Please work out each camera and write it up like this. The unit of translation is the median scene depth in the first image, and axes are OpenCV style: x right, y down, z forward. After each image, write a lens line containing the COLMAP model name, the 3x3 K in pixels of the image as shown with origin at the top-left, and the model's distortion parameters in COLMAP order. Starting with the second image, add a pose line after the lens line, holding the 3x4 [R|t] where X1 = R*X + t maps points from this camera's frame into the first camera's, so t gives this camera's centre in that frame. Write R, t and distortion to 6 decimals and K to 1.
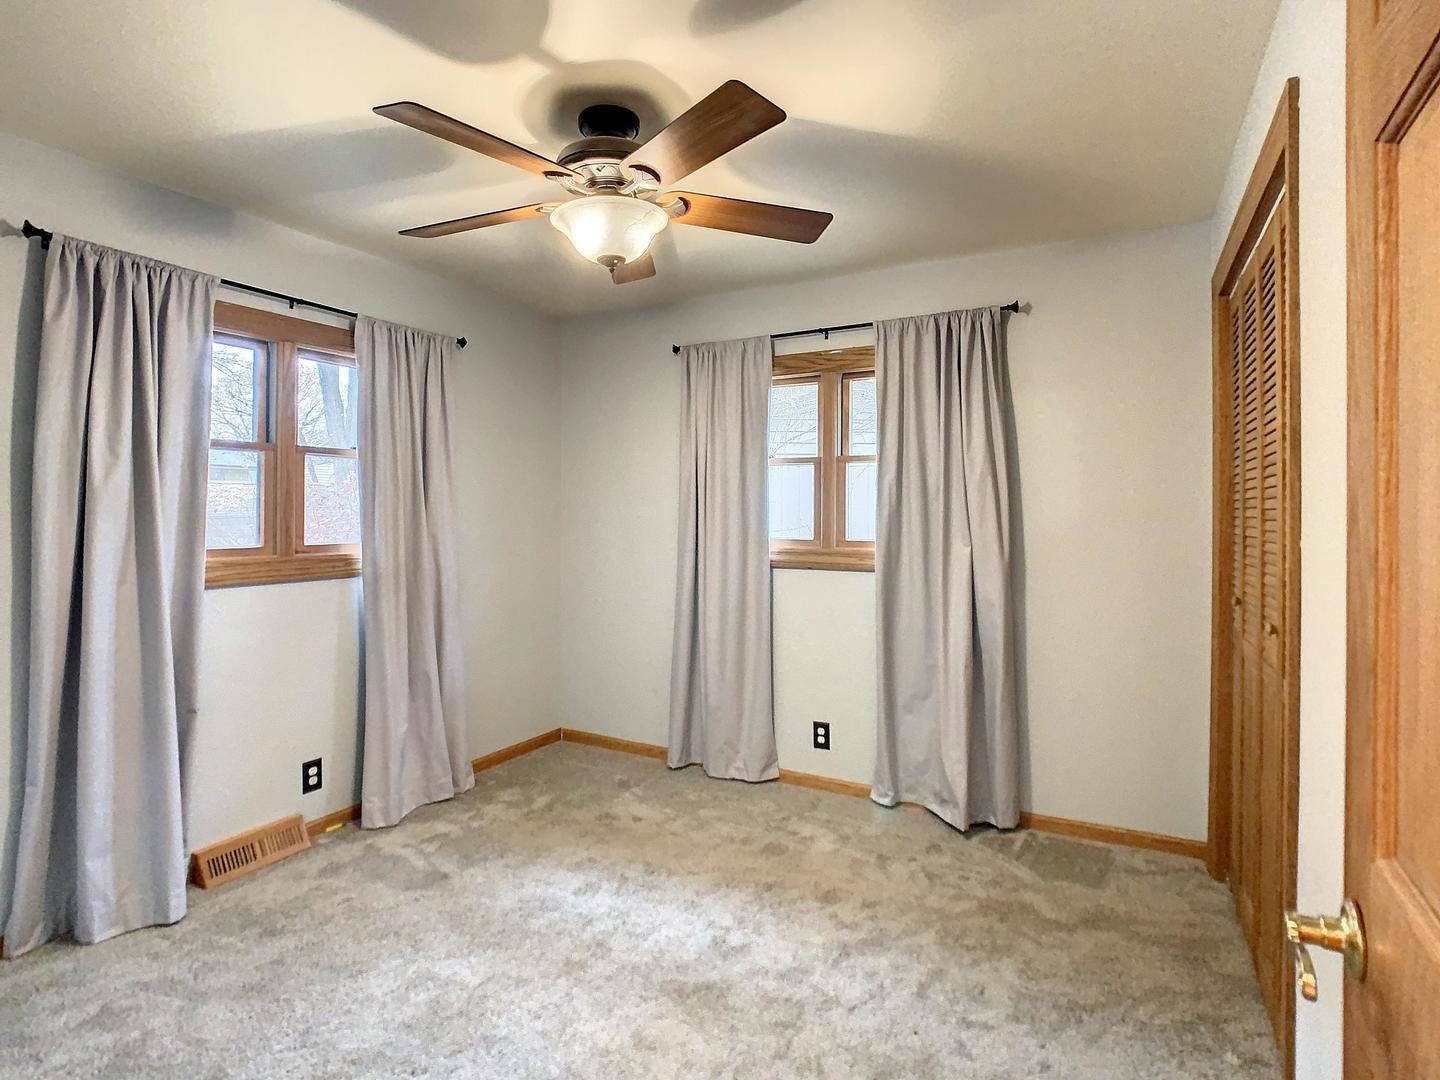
lens RADIAL K [[743.1, 0, 726.3], [0, 743.1, 514.8], [0, 0, 1]] dist [-0.050970, 0.021328]
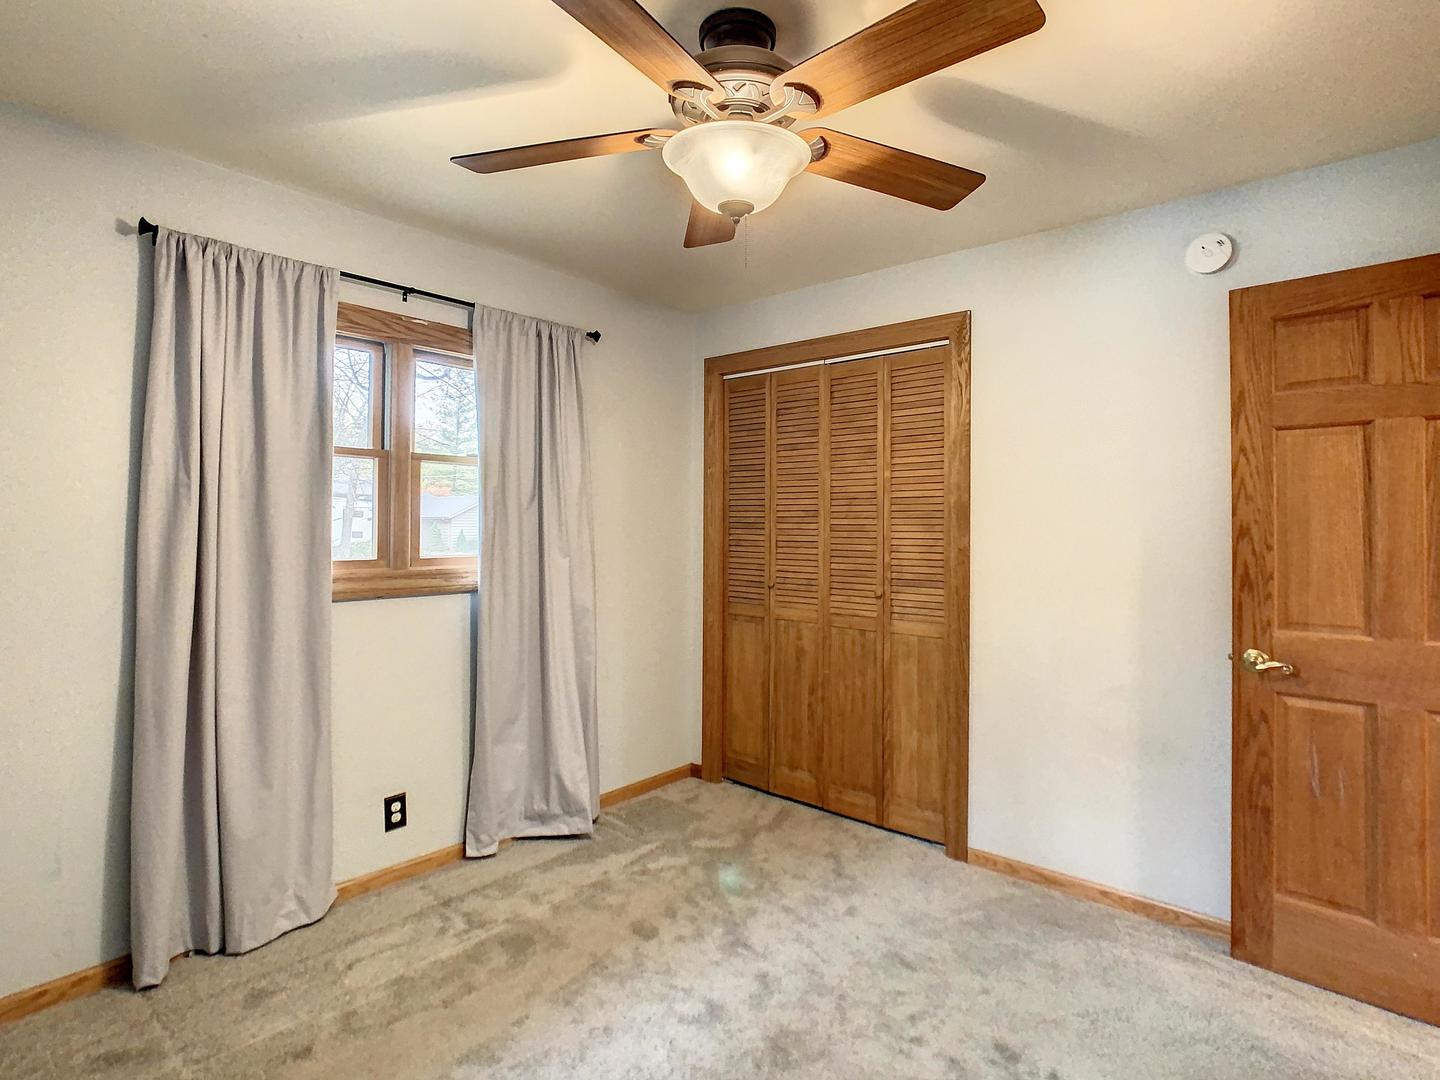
lens RADIAL K [[743.1, 0, 726.3], [0, 743.1, 514.8], [0, 0, 1]] dist [-0.050970, 0.021328]
pose [[0.210932, 0.011850, 0.977429, -0.744936], [-0.006243, 0.999922, -0.010775, -0.007322], [-0.977481, -0.003829, 0.210990, 0.680422]]
